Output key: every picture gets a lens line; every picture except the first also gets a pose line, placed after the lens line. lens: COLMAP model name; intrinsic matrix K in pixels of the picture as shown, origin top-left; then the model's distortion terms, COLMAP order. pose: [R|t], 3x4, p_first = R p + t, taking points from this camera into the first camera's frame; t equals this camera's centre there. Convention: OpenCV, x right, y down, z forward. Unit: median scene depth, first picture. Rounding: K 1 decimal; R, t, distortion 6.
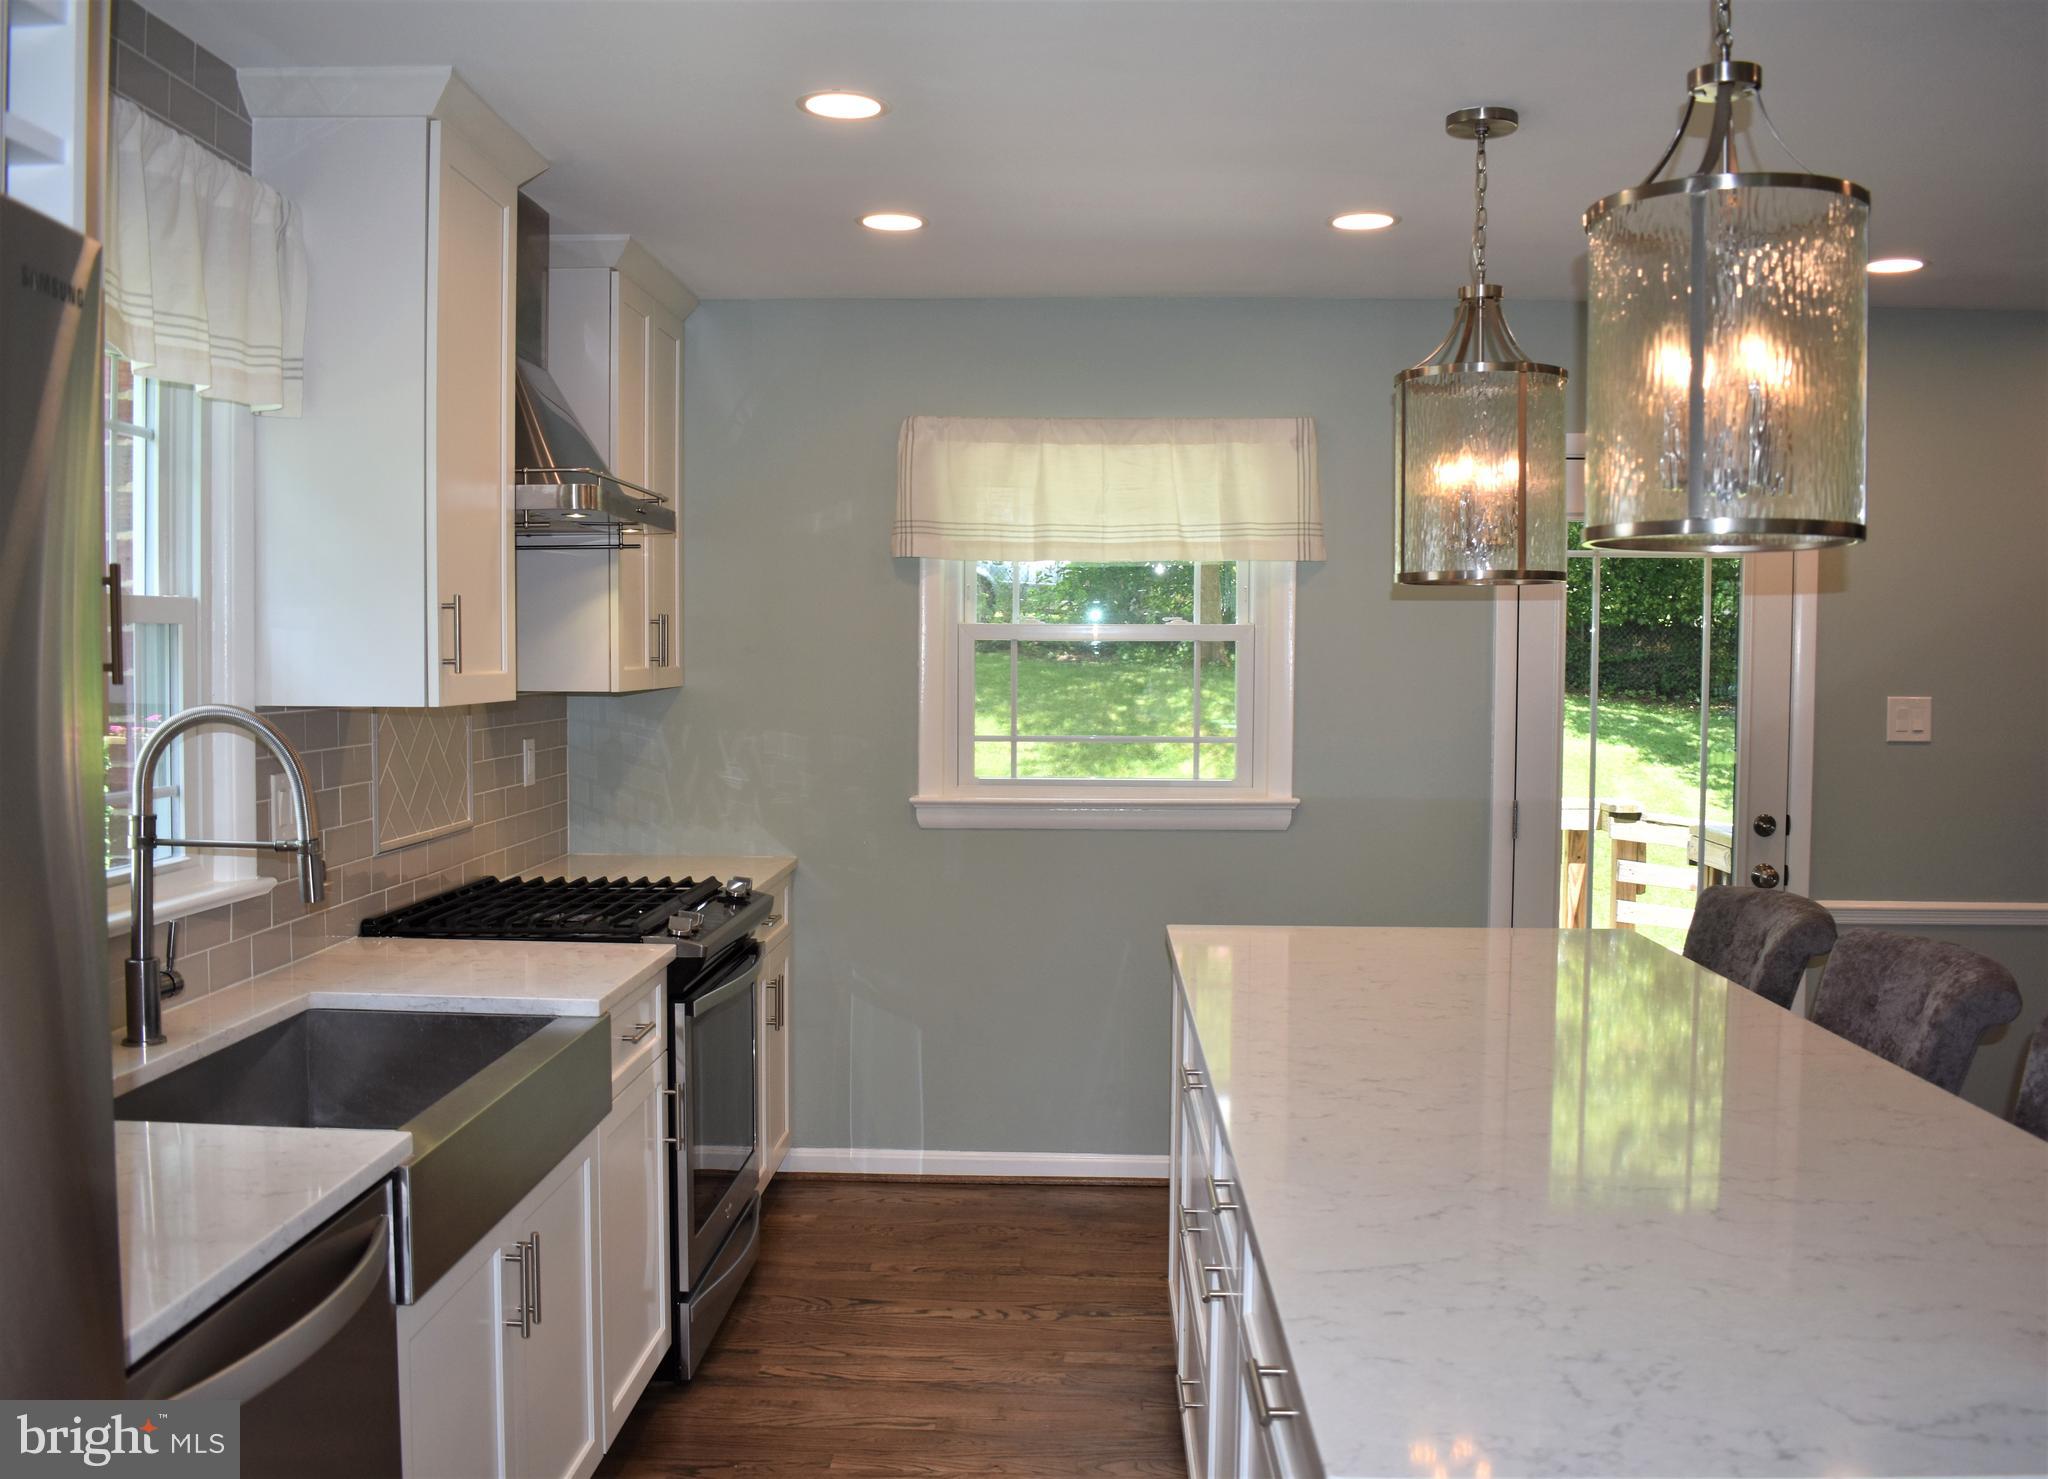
lens RADIAL K [[1715.2, 0, 1024.0], [0, 1715.2, 739.5], [0, 0, 1]] dist [-0.094393, 0.007613]
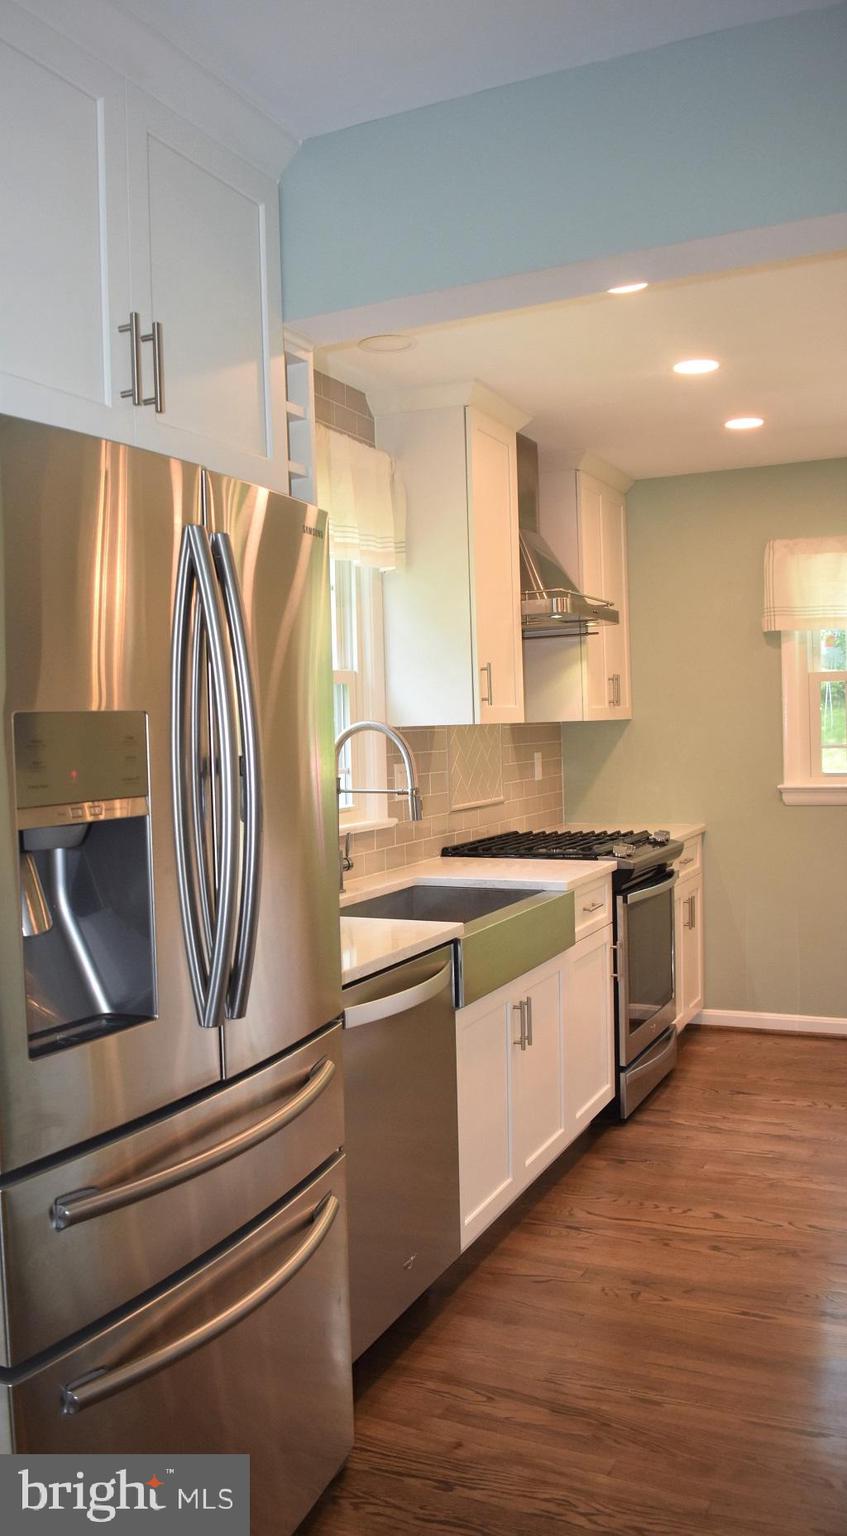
lens RADIAL K [[1286.5, 0, 423.5], [0, 1286.5, 768.0], [0, 0, 1]] dist [-0.039074, 0.000369]
pose [[0.923236, -0.021143, -0.383651, 0.110507], [0.016432, 0.999744, -0.015553, 0.041154], [0.383882, 0.008055, 0.923347, -0.259726]]
